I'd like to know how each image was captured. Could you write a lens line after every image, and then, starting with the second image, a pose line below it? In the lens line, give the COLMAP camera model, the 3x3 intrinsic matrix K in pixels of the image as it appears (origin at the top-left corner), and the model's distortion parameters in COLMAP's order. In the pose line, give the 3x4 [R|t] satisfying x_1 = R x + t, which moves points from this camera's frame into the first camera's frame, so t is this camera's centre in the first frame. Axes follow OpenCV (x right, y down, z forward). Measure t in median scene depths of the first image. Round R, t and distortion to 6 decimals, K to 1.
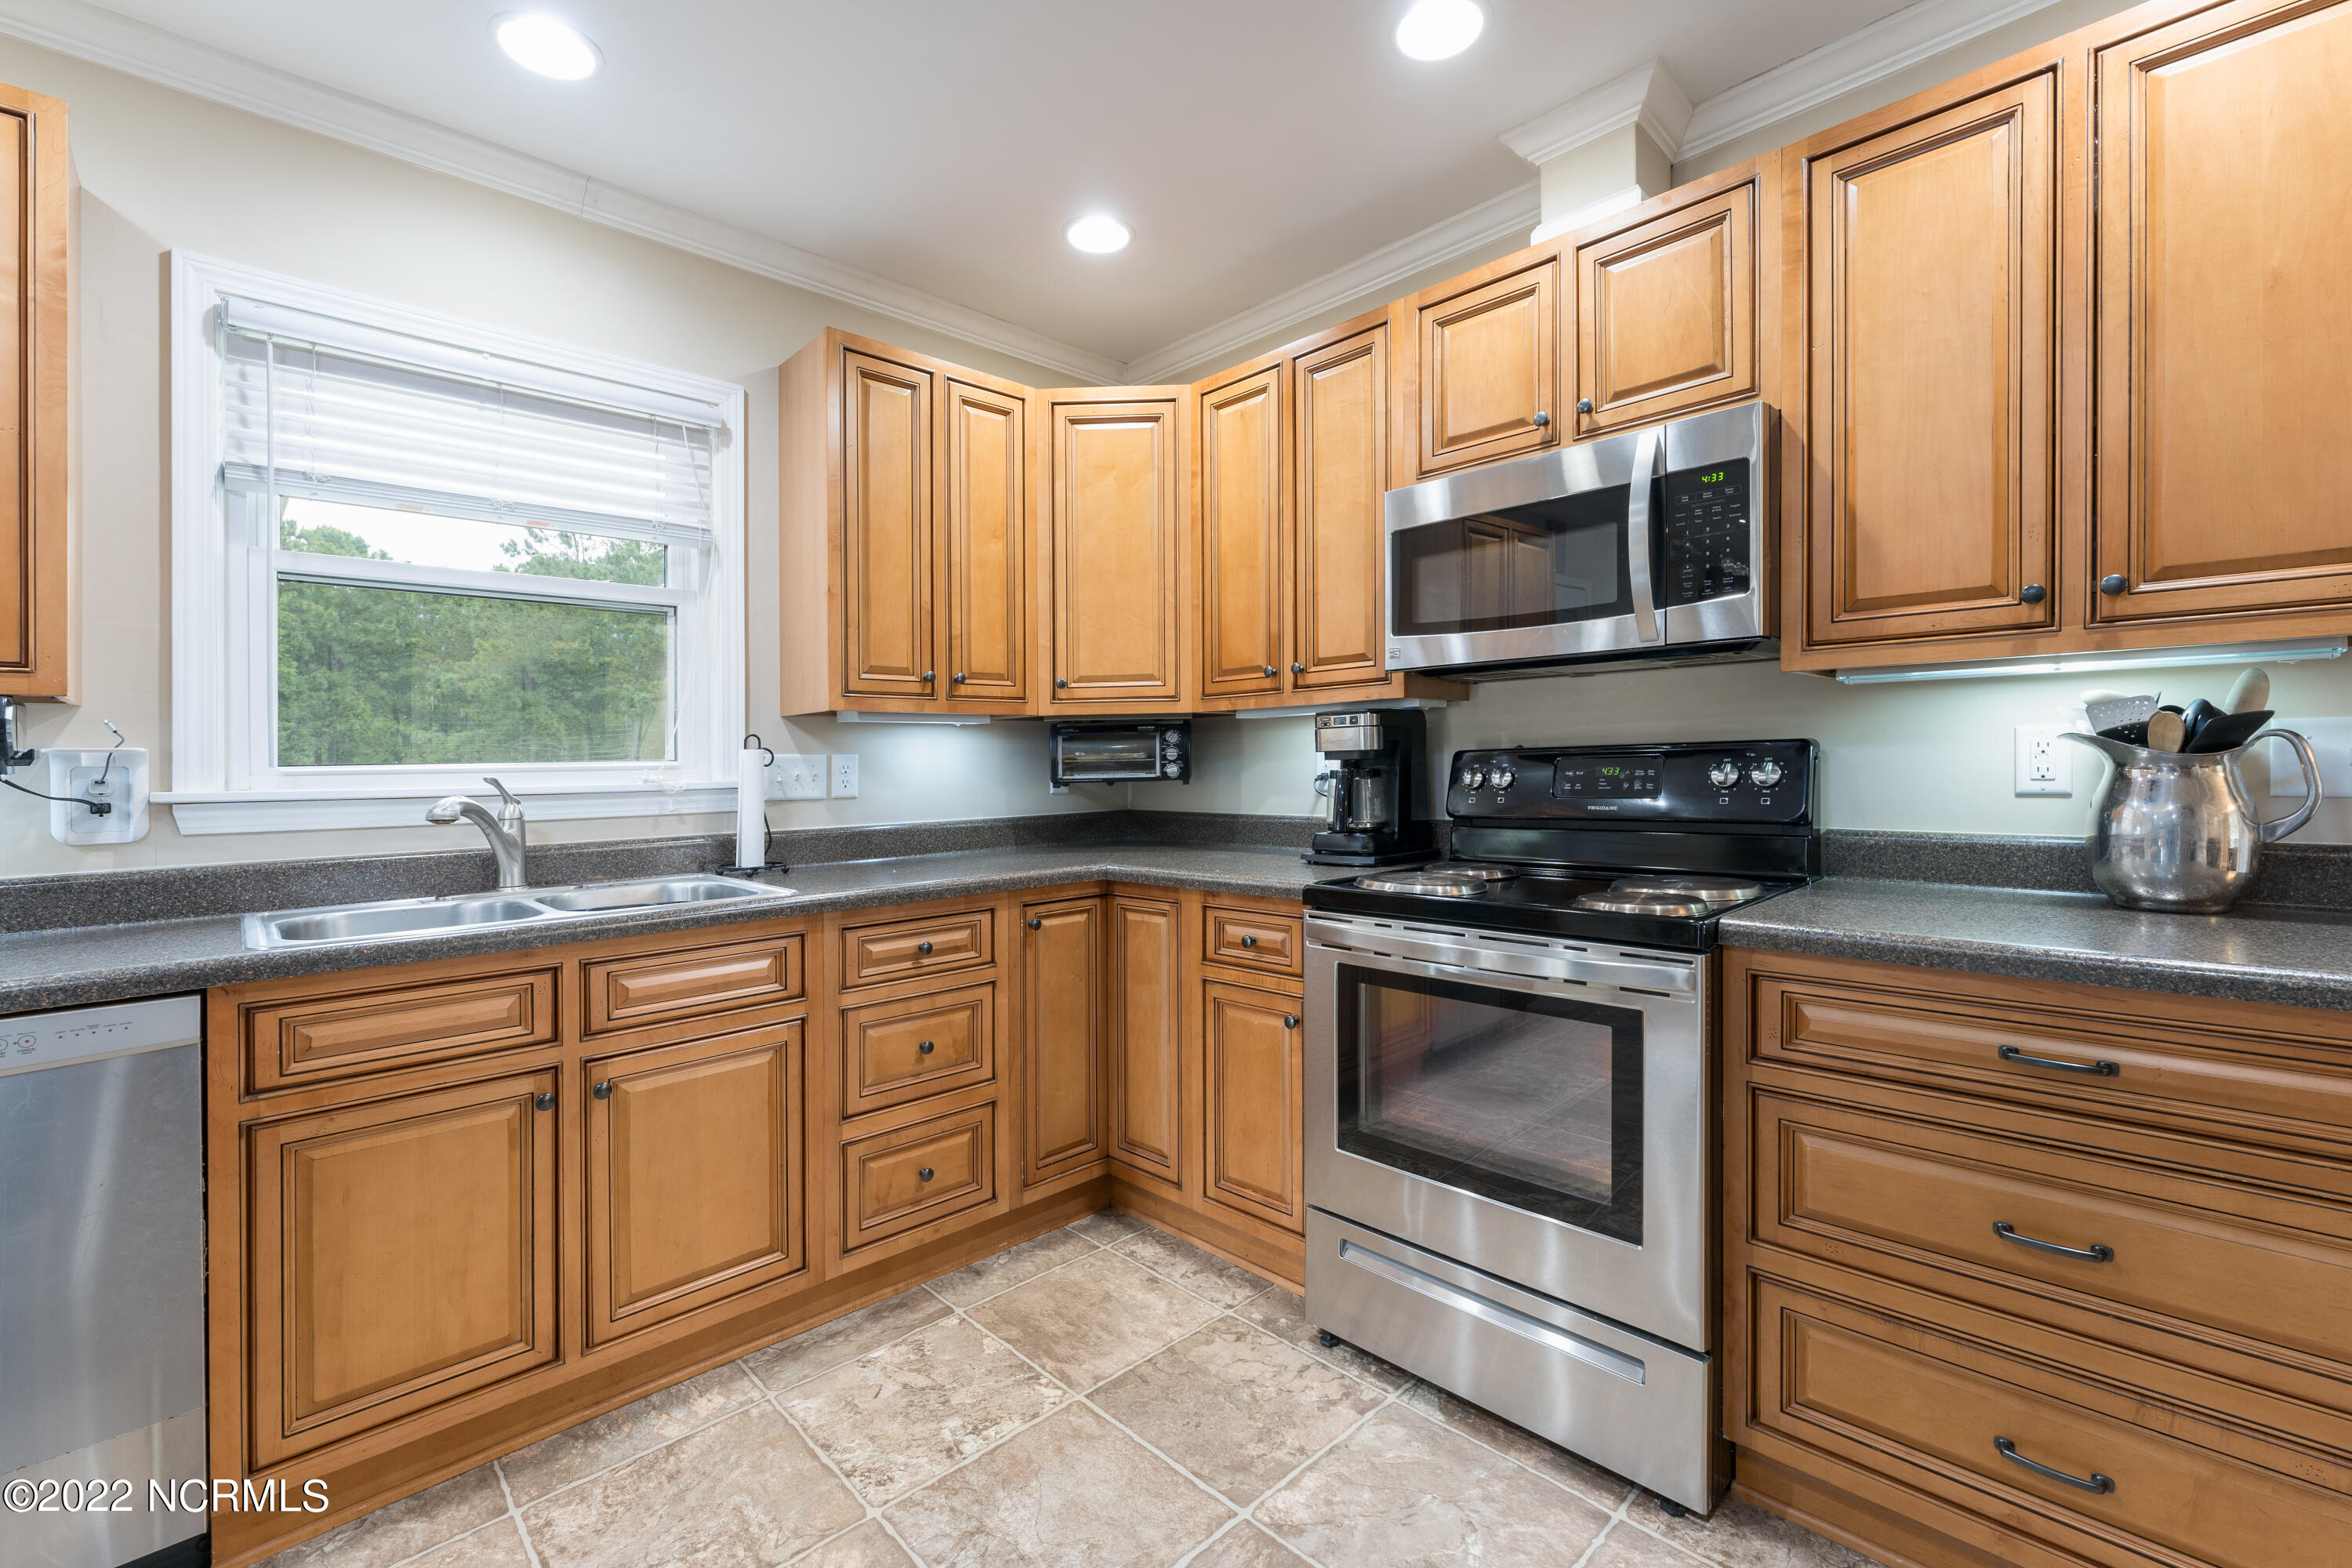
lens RADIAL K [[983.5, 0, 1211.5], [0, 983.5, 777.2], [0, 0, 1]] dist [0.001215, -0.000227]
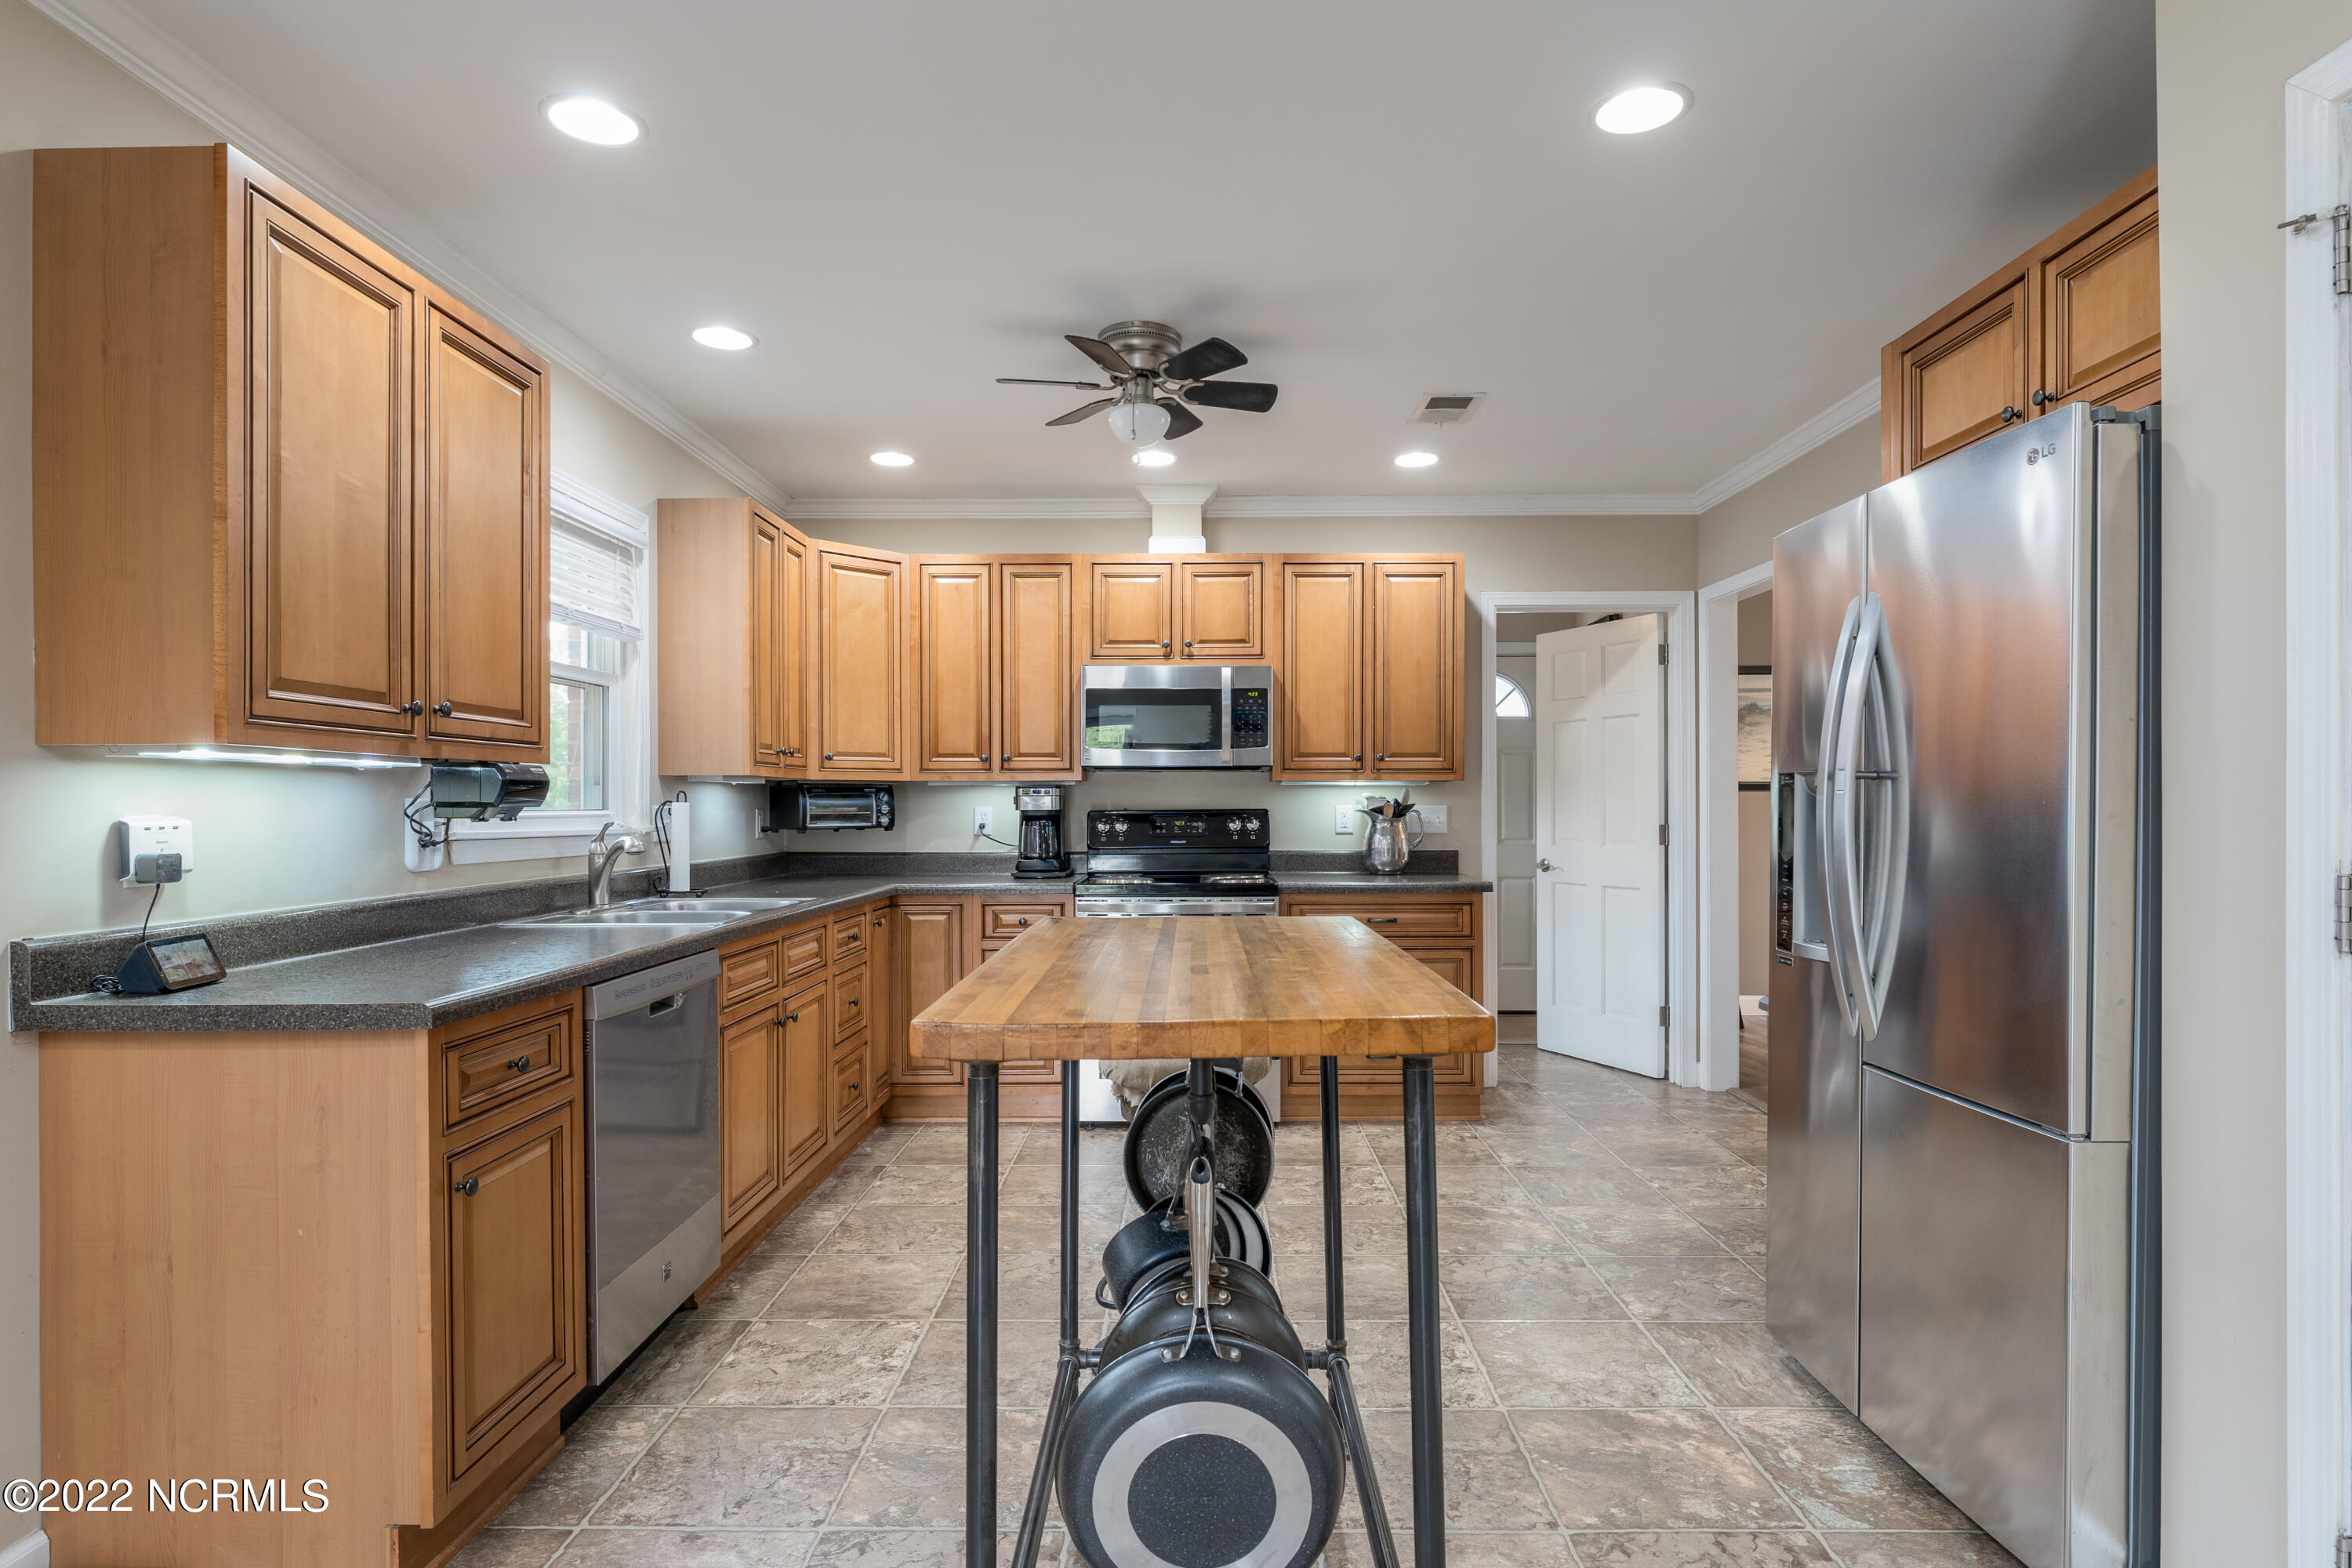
lens RADIAL K [[1216.8, 0, 1173.8], [0, 1216.8, 805.6], [0, 0, 1]] dist [0.000903, -0.001068]
pose [[0.707702, 0.018220, 0.706276, -1.433922], [-0.001370, 0.999701, -0.024416, 0.019591], [-0.706510, 0.016311, 0.707515, -0.762881]]
